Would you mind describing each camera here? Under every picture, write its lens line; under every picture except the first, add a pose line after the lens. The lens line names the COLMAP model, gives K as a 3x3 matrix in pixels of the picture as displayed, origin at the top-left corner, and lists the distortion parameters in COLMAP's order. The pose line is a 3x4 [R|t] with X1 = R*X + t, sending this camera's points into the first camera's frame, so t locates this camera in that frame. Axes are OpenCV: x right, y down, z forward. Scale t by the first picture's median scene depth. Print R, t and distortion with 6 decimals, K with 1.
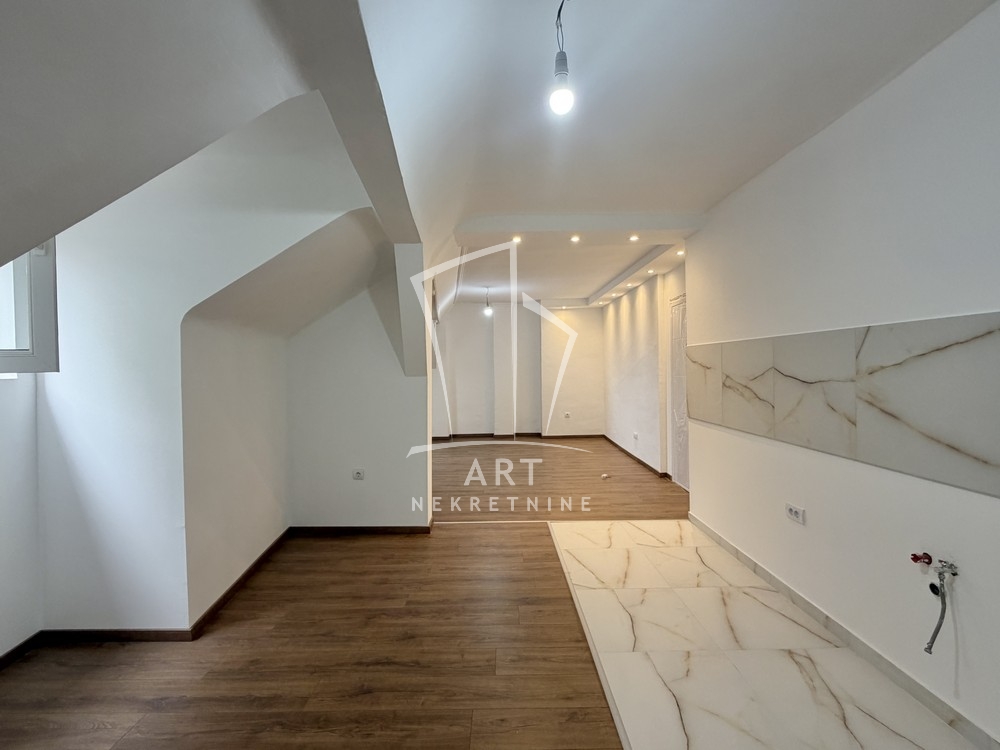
lens RADIAL K [[443.3, 0, 499.0], [0, 443.3, 372.9], [0, 0, 1]] dist [-0.009935, -0.000397]
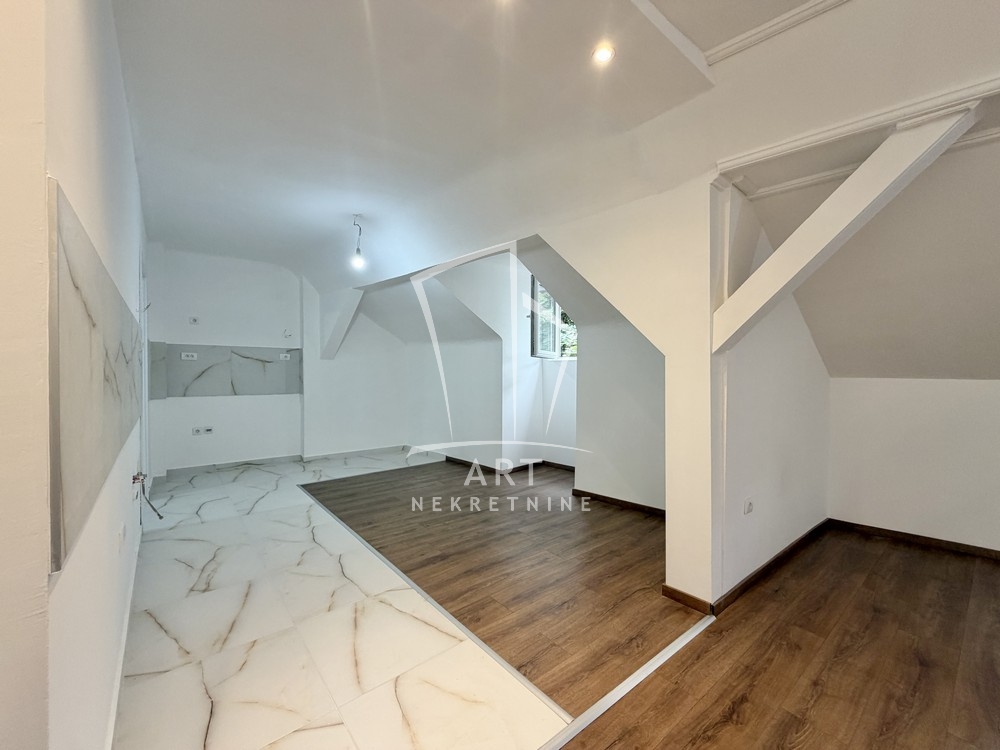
lens RADIAL K [[402.4, 0, 493.3], [0, 402.4, 375.9], [0, 0, 1]] dist [0.001932, -0.000745]
pose [[-0.775836, 0.025149, -0.630433, 0.728341], [0.004878, 0.999414, 0.033866, 0.026876], [0.630916, 0.023199, -0.775504, 2.307858]]
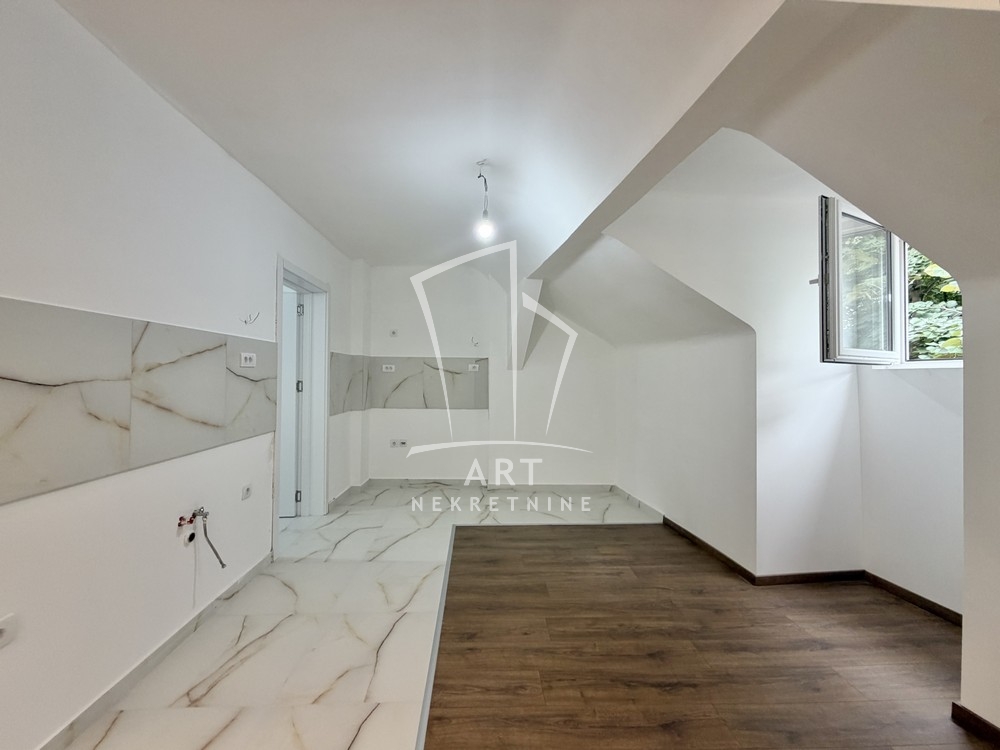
lens RADIAL K [[402.4, 0, 496.1], [0, 402.4, 371.6], [0, 0, 1]] dist [0.001932, -0.000745]
pose [[-0.999177, 0.011662, -0.038850, 0.108691], [0.011706, 0.999931, -0.000912, 0.012294], [0.038836, -0.001366, -0.999245, 1.785302]]
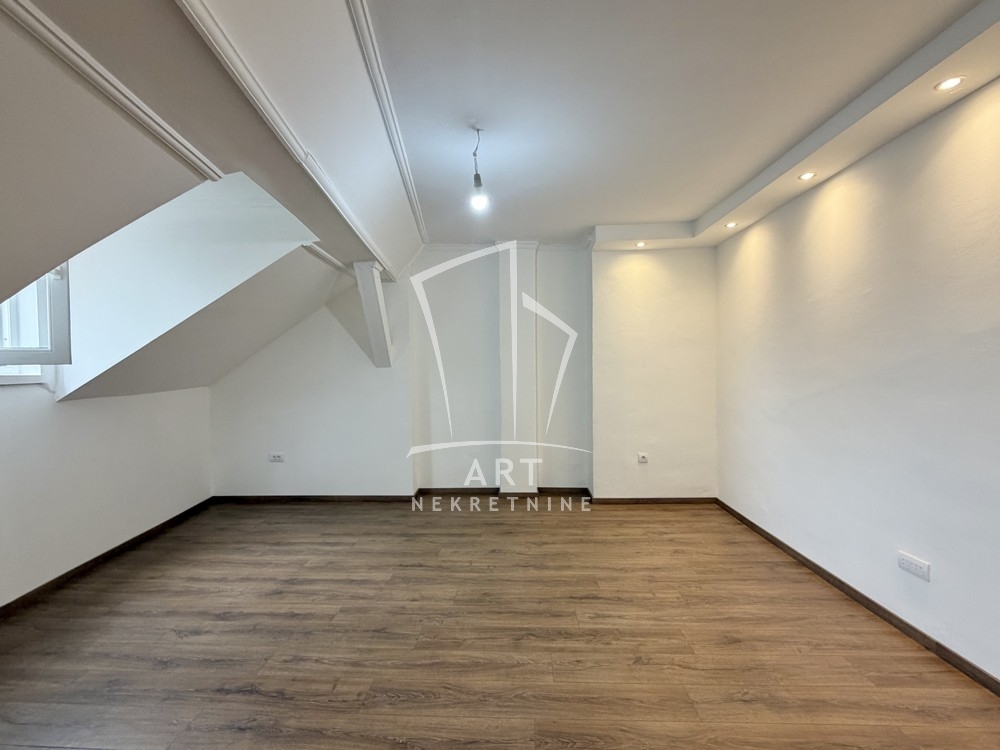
lens RADIAL K [[426.7, 0, 495.6], [0, 426.7, 376.3], [0, 0, 1]] dist [0.000222, 0.000425]
pose [[0.999446, 0.003968, -0.033031, 0.002088], [-0.003747, 0.999970, 0.006728, -0.008528], [0.033057, -0.006601, 0.999432, 2.043147]]
